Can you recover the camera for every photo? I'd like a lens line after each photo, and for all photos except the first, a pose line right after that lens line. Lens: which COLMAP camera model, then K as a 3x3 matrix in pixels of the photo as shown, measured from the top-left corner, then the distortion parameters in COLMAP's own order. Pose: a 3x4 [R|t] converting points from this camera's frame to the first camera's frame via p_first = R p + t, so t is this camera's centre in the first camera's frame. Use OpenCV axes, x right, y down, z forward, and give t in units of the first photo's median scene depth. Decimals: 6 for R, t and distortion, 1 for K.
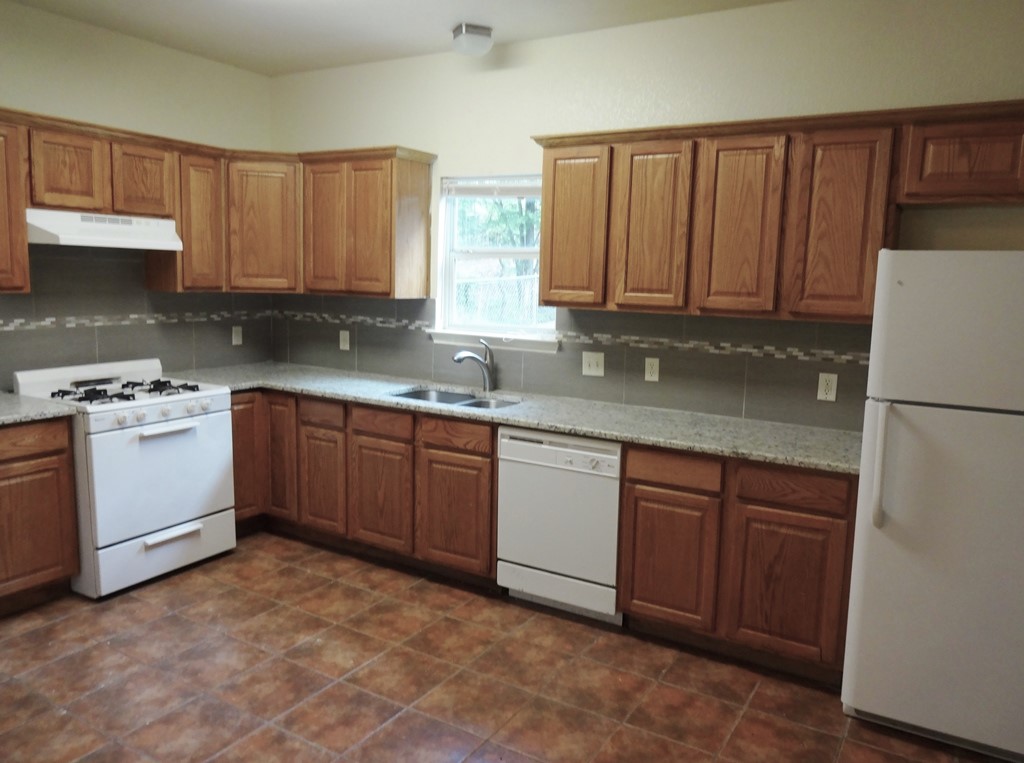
lens RADIAL K [[764.3, 0, 512.0], [0, 764.3, 381.5], [0, 0, 1]] dist [-0.000496, -0.000571]
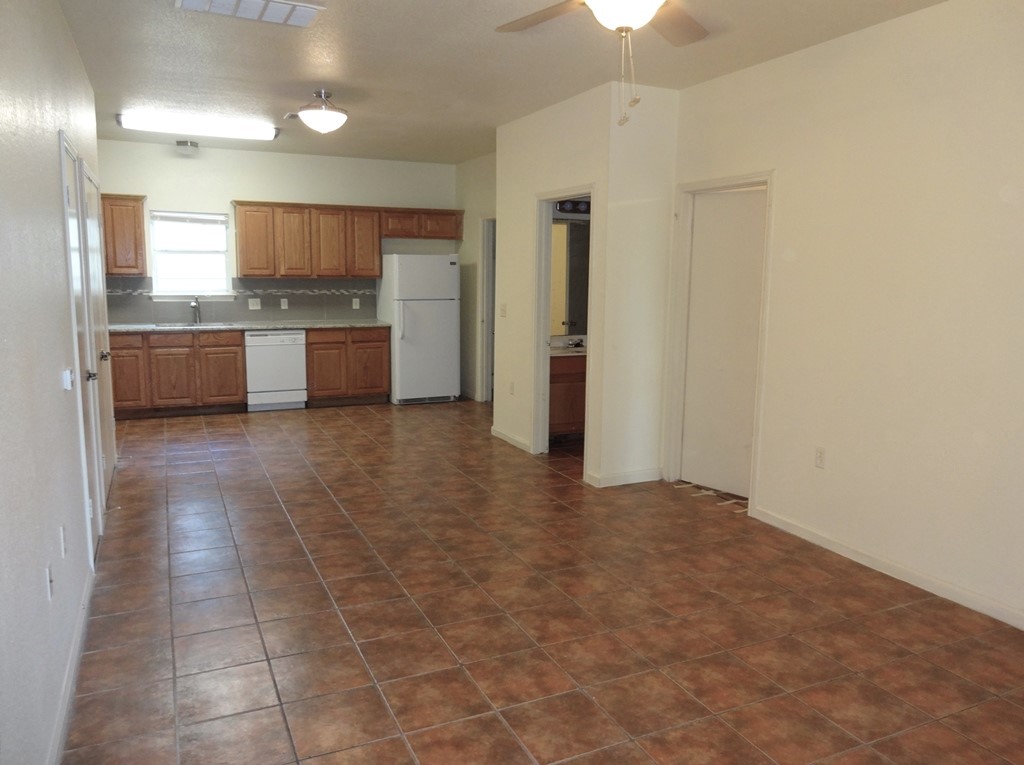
lens RADIAL K [[764.3, 0, 512.0], [0, 764.3, 382.5], [0, 0, 1]] dist [-0.000496, -0.000571]
pose [[0.564427, -0.143721, 0.812876, -1.431995], [0.119474, 0.988581, 0.091830, 0.095681], [-0.816792, 0.045286, 0.575153, -0.927386]]
